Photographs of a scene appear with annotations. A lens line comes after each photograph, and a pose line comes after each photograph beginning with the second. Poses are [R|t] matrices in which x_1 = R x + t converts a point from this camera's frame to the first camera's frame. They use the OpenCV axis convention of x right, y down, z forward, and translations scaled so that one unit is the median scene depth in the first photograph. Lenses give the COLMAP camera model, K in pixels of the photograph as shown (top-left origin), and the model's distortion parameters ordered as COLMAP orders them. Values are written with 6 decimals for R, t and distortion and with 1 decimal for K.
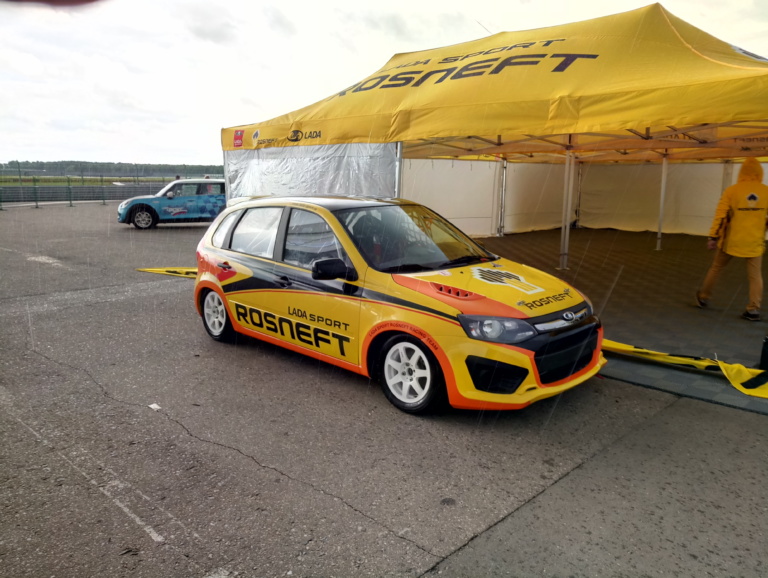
lens RADIAL K [[570.4, 0, 378.8], [0, 570.4, 296.5], [0, 0, 1]] dist [0.030290, -0.027245]
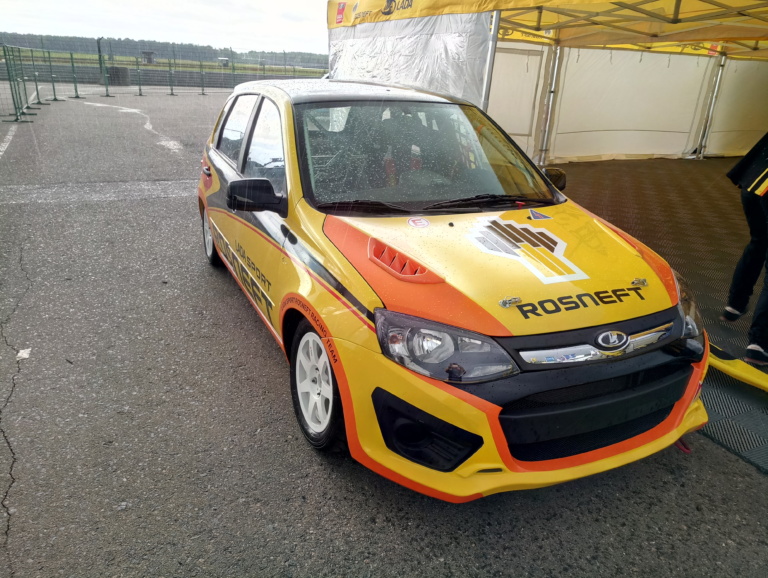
lens RADIAL K [[570.4, 0, 389.9], [0, 570.4, 280.9], [0, 0, 1]] dist [0.030290, -0.027245]
pose [[0.942600, 0.147995, -0.299337, 0.264248], [-0.105256, 0.982407, 0.154264, -0.067684], [0.316901, -0.113903, 0.941594, 0.422317]]
